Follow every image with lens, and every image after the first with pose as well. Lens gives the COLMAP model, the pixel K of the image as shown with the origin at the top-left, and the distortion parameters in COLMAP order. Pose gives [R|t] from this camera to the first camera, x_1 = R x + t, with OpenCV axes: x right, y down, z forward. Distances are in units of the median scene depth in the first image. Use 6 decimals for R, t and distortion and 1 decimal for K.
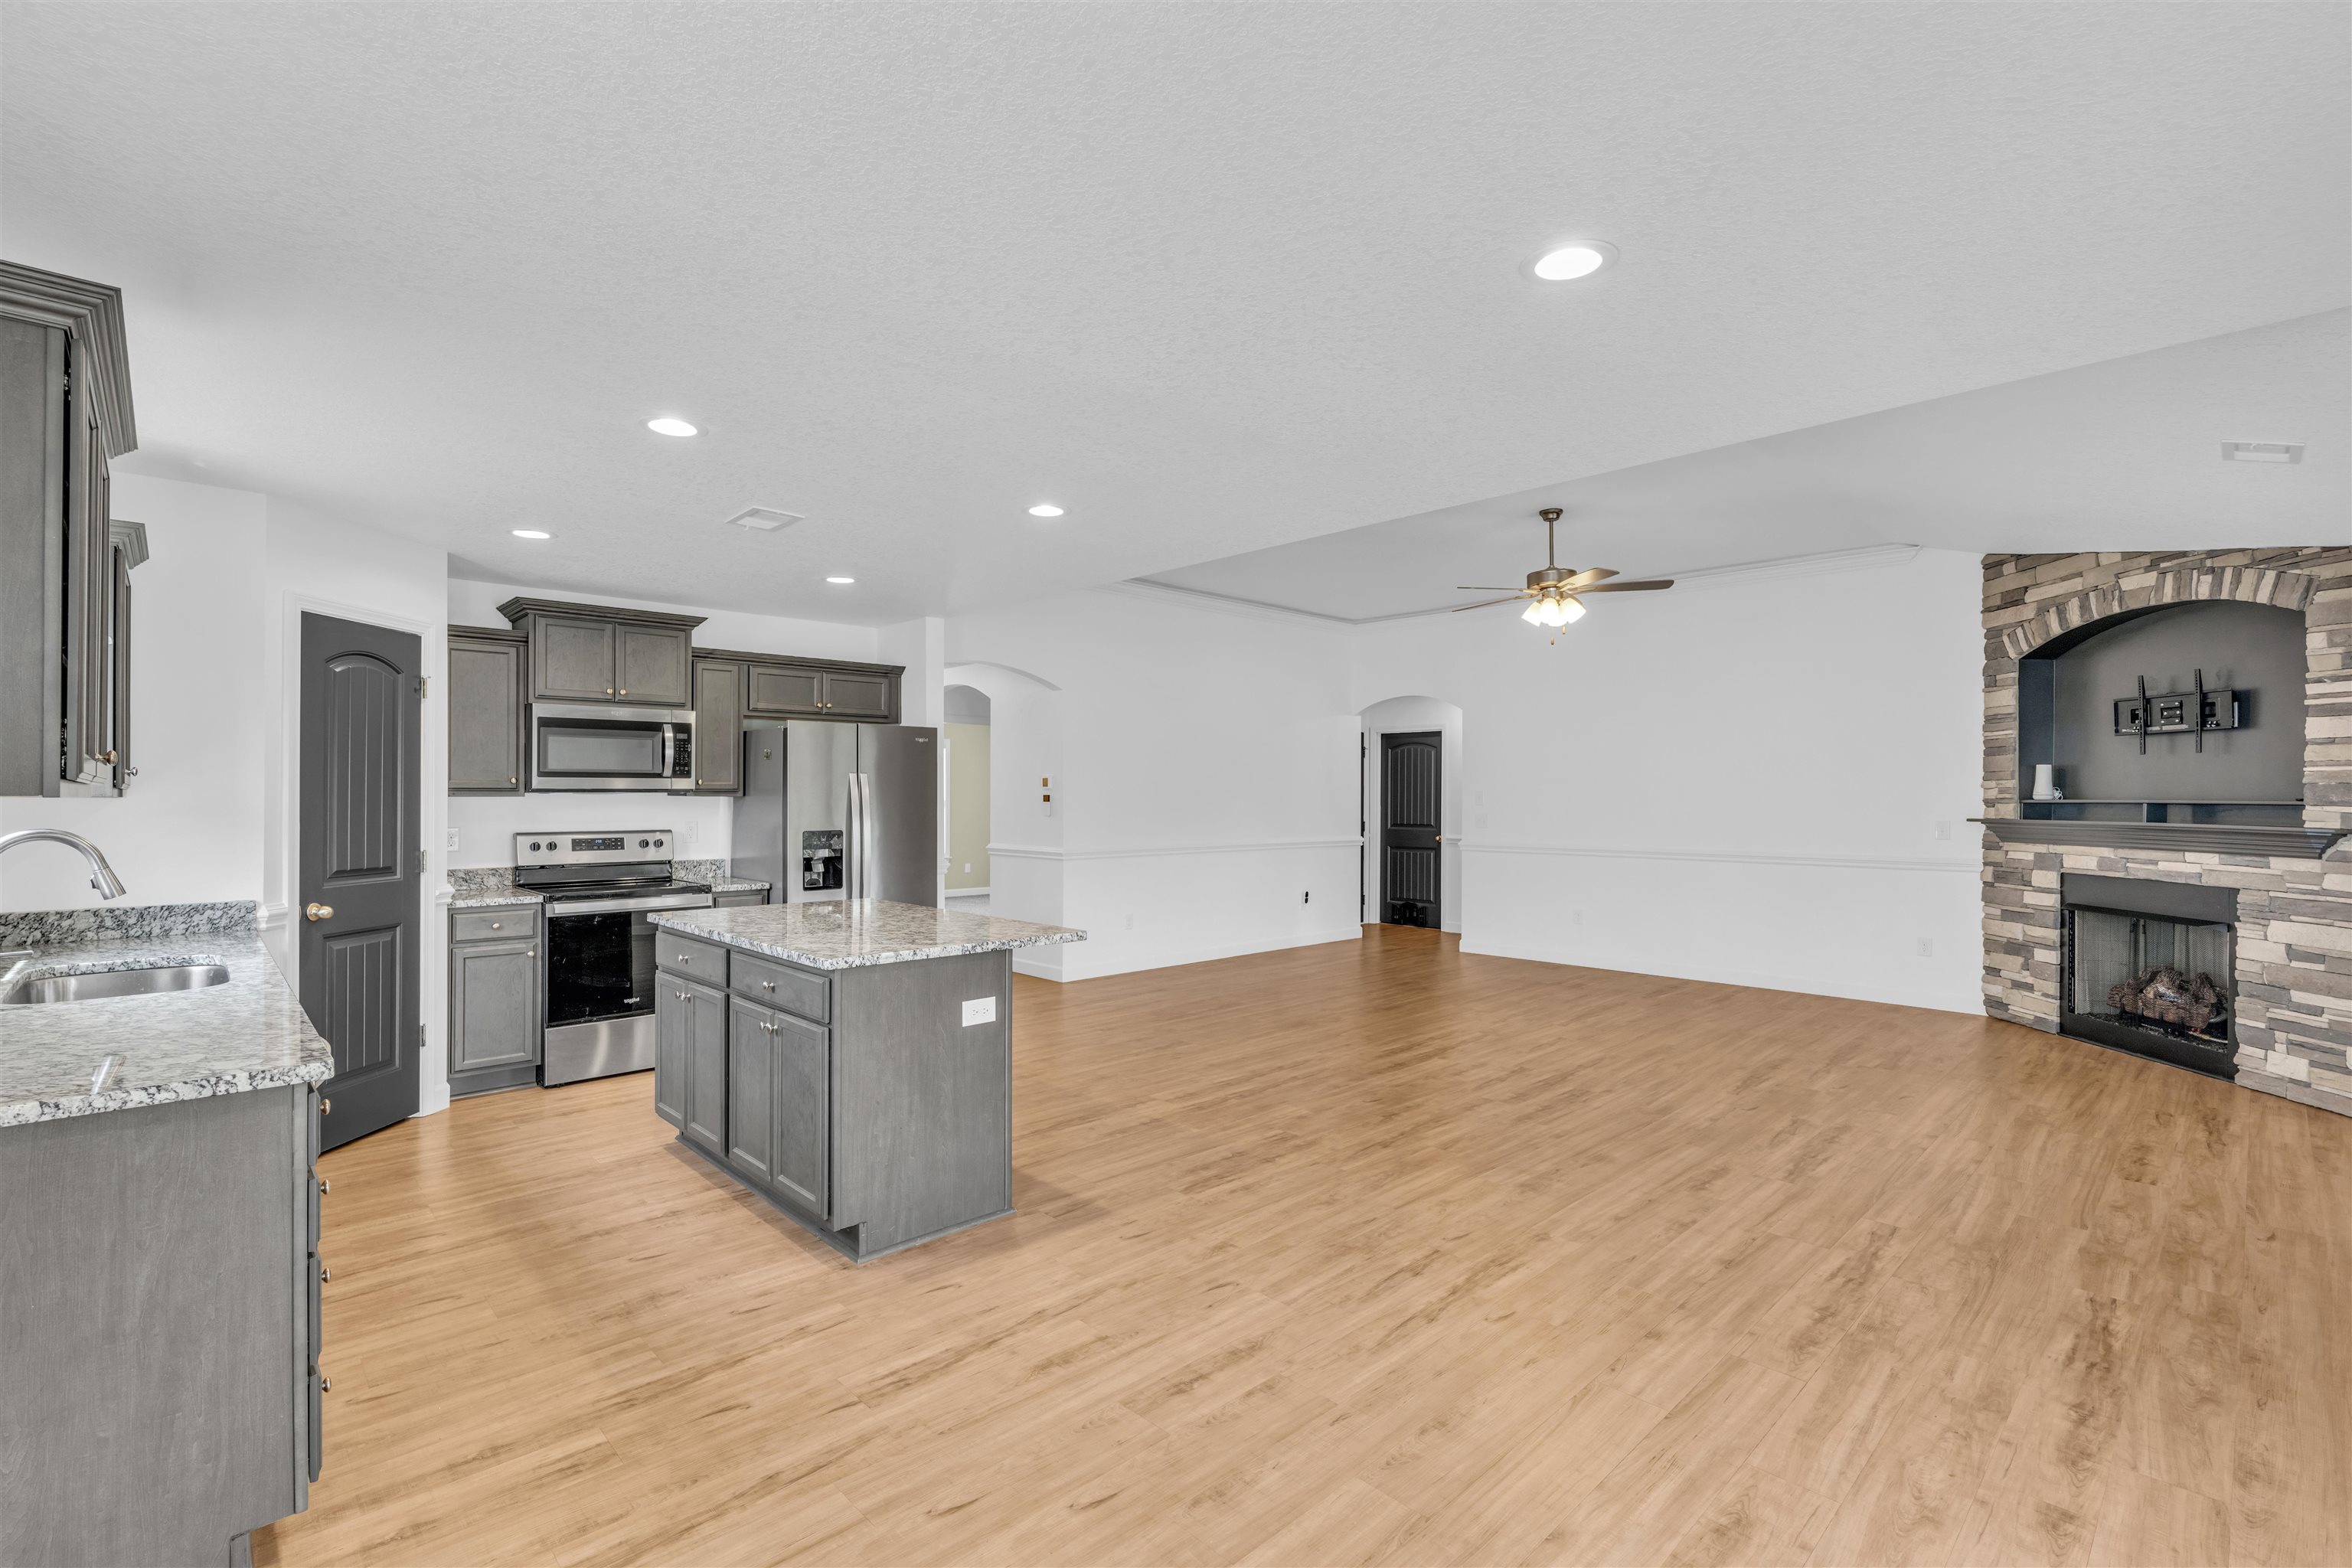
lens RADIAL K [[1055.0, 0, 1171.7], [0, 1055.0, 788.7], [0, 0, 1]] dist [-0.006924, 0.000364]
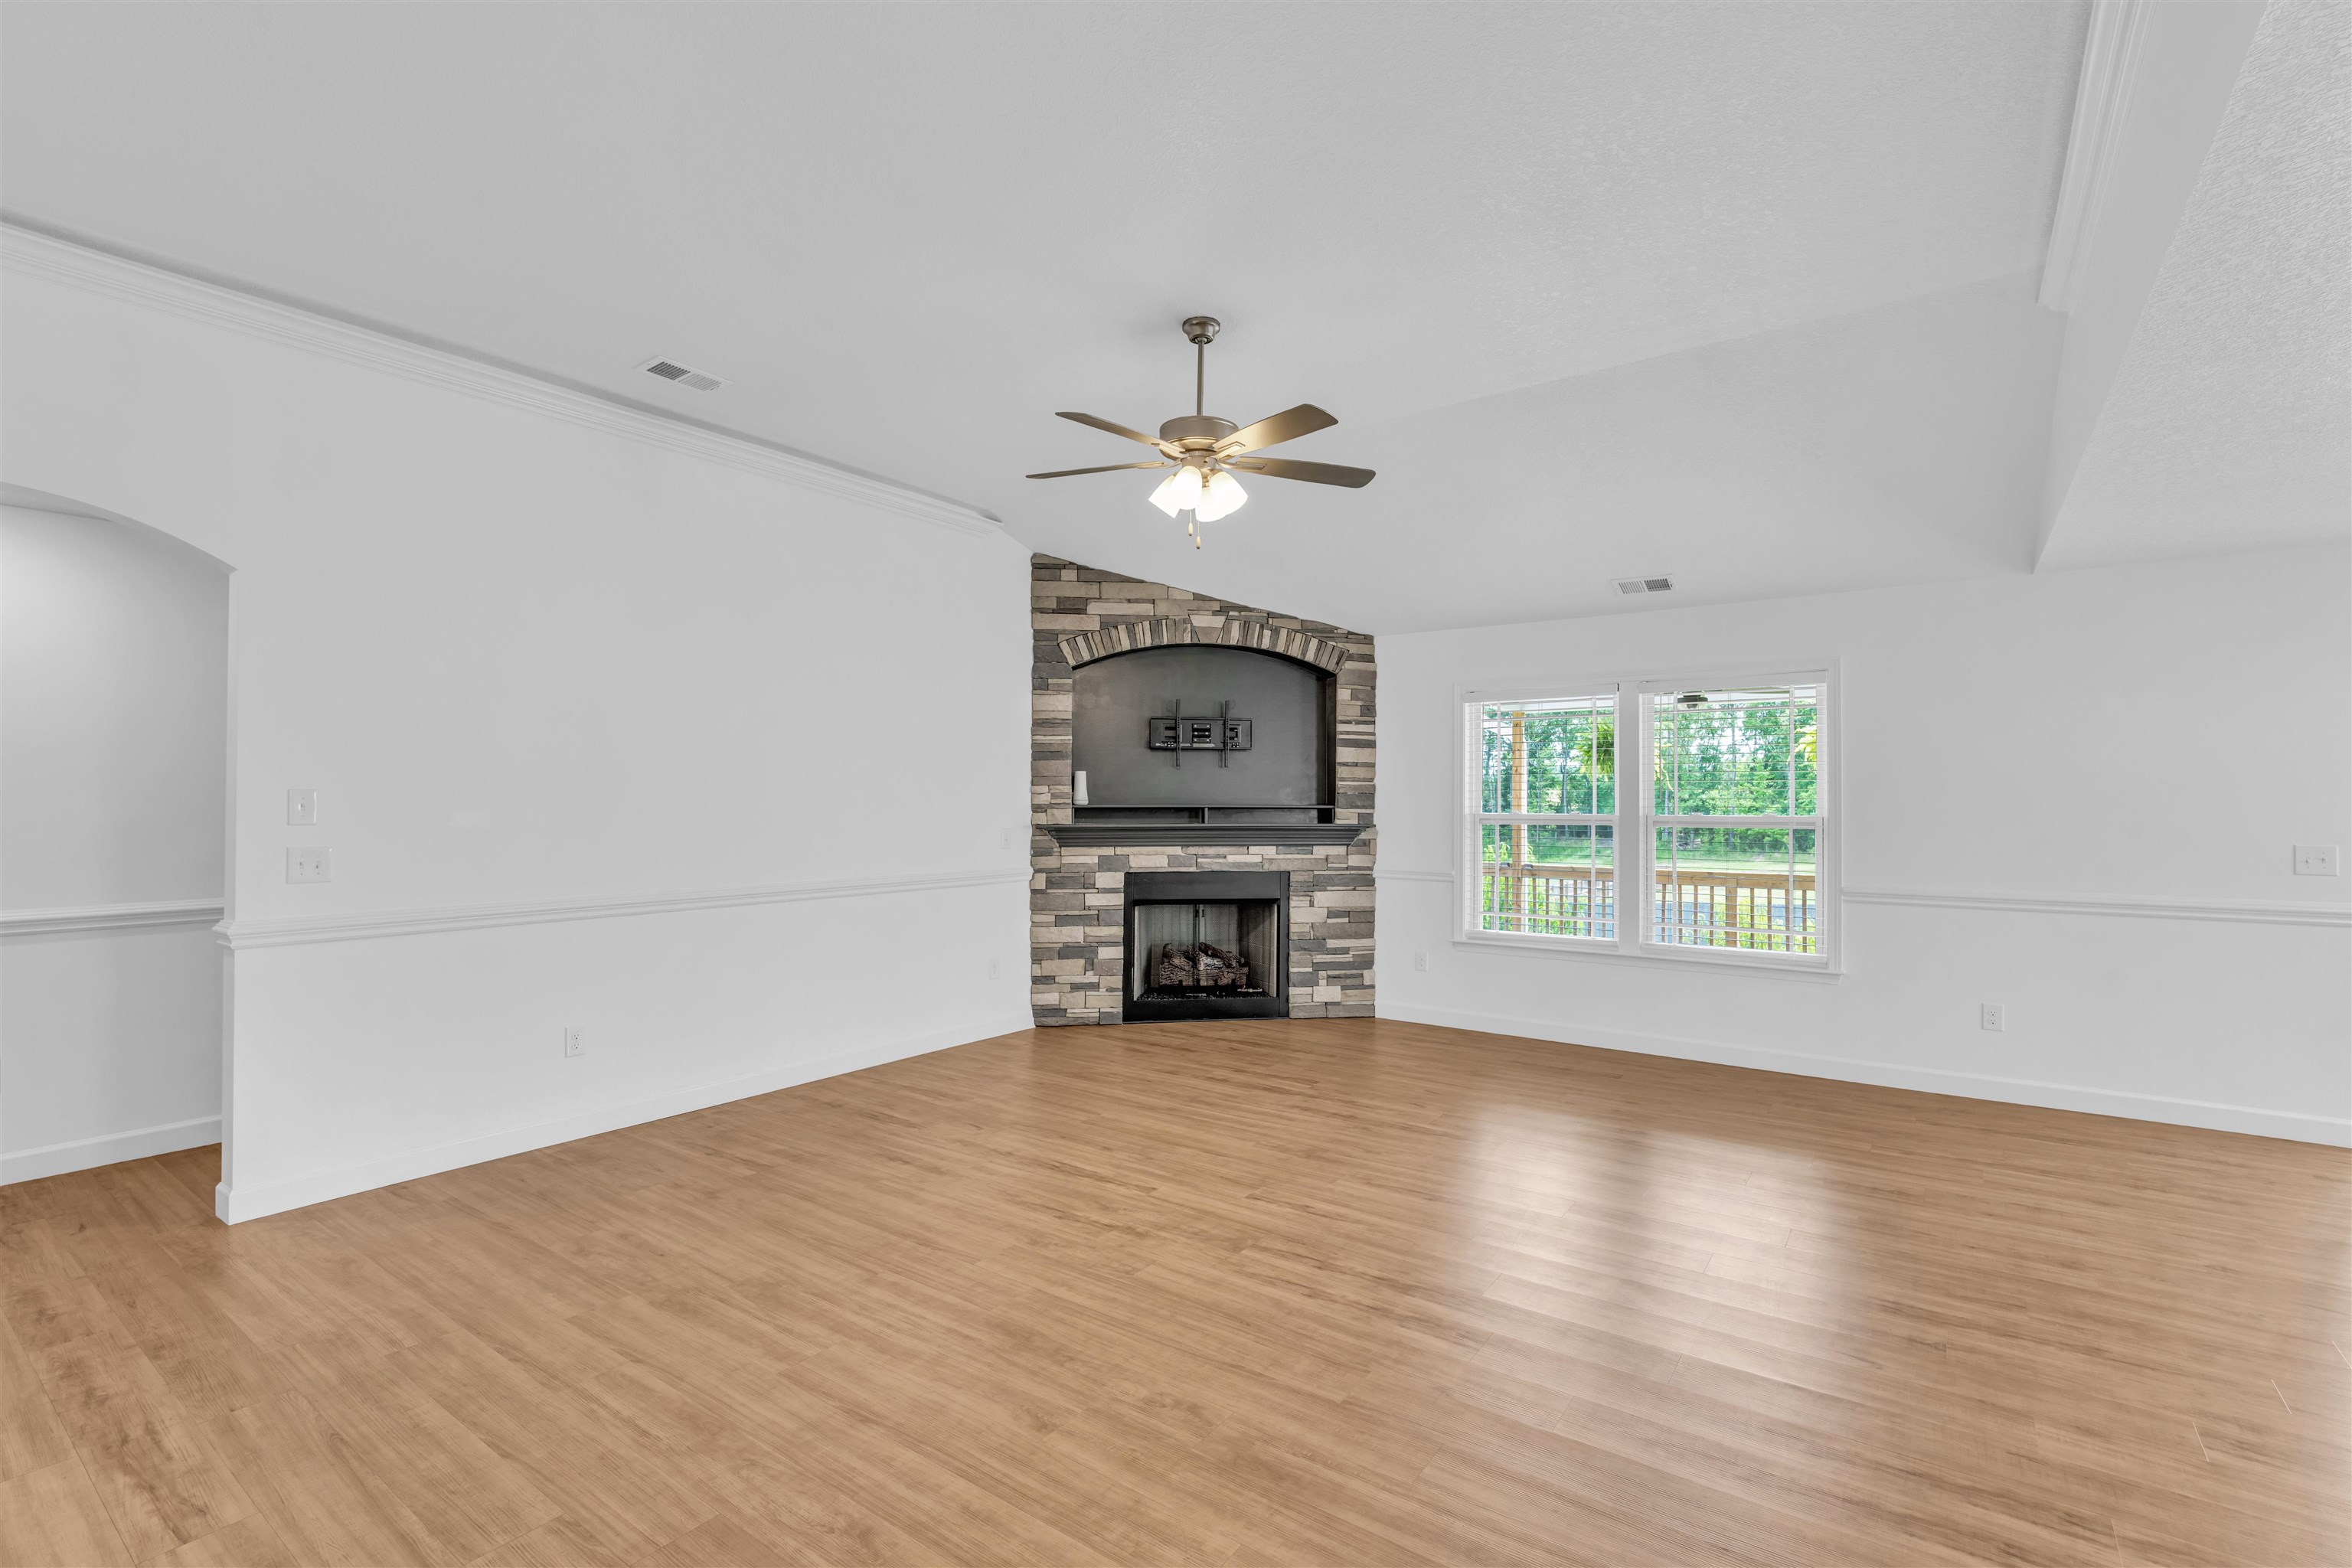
lens RADIAL K [[1051.2, 0, 1184.4], [0, 1051.2, 793.2], [0, 0, 1]] dist [-0.001776, 0.000080]
pose [[-0.181254, 0.004878, 0.983424, -0.259172], [-0.010356, 0.999923, -0.006868, 0.006232], [-0.983382, -0.011429, -0.181189, 1.308041]]
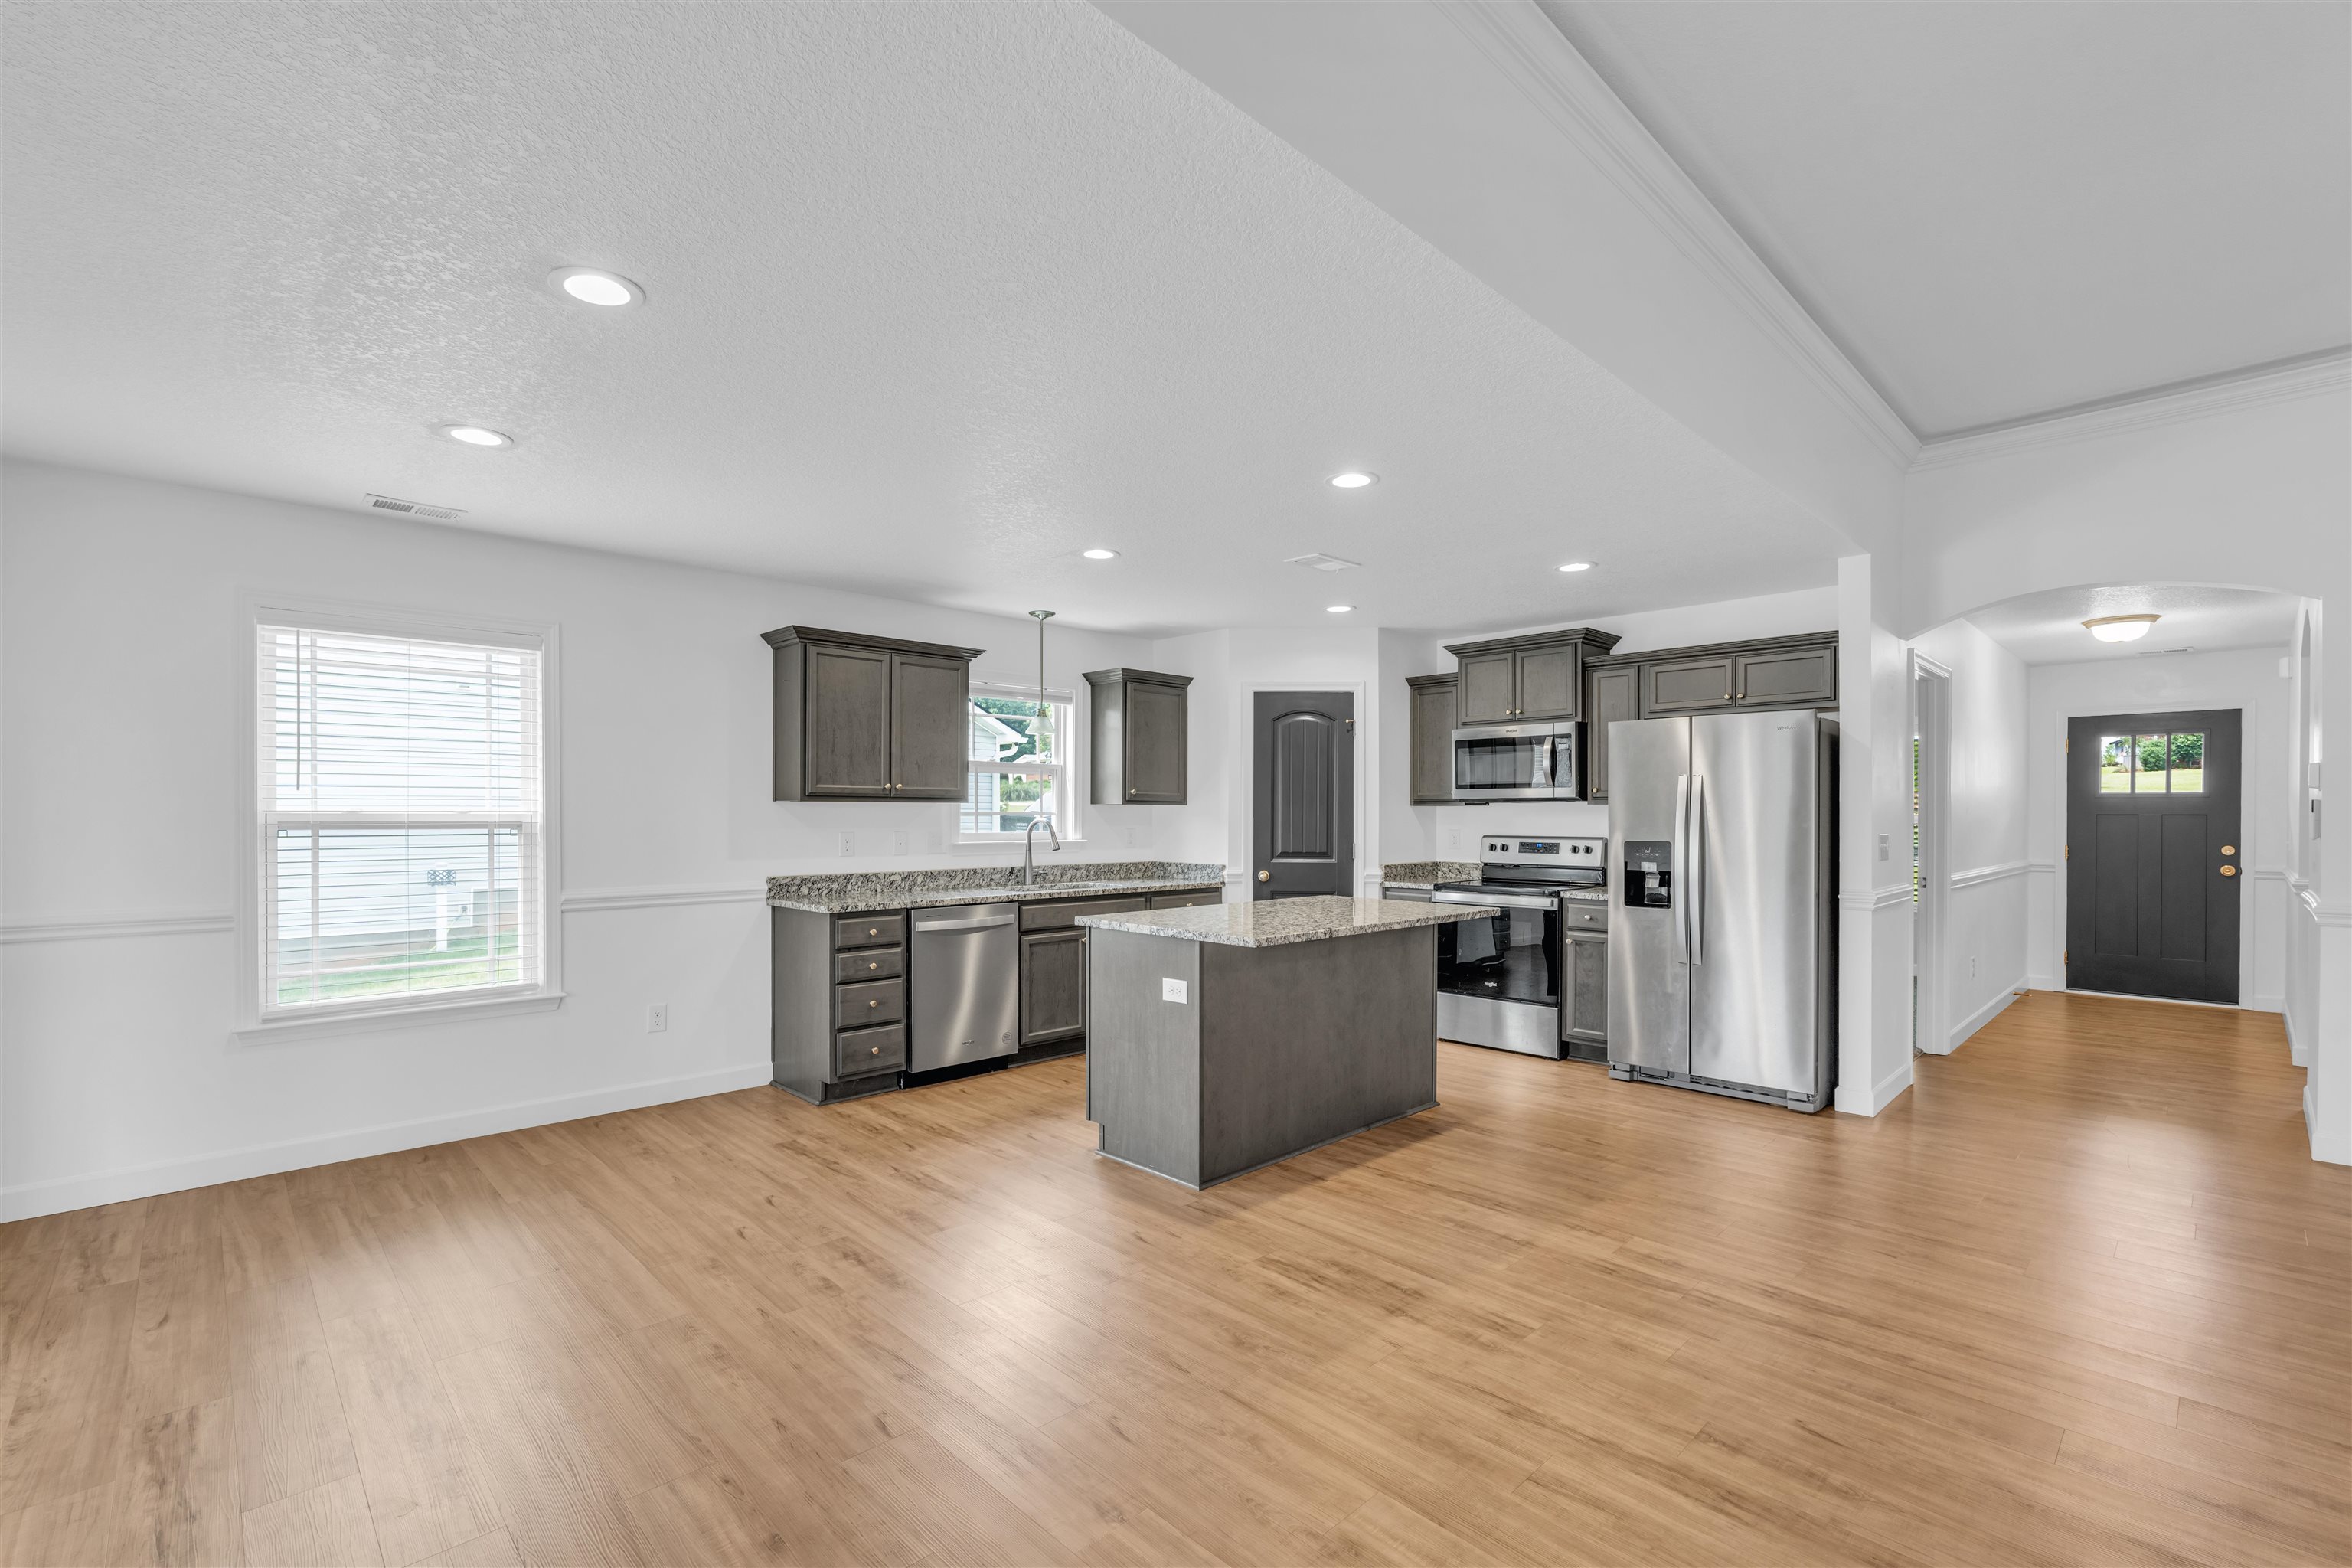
lens RADIAL K [[1030.5, 0, 1174.0], [0, 1030.5, 822.9], [0, 0, 1]] dist [-0.003201, -0.000511]
pose [[0.004415, 0.005758, -0.999974, 0.580607], [0.005307, 0.999969, 0.005781, 0.018897], [0.999976, -0.005332, 0.004384, 0.643264]]
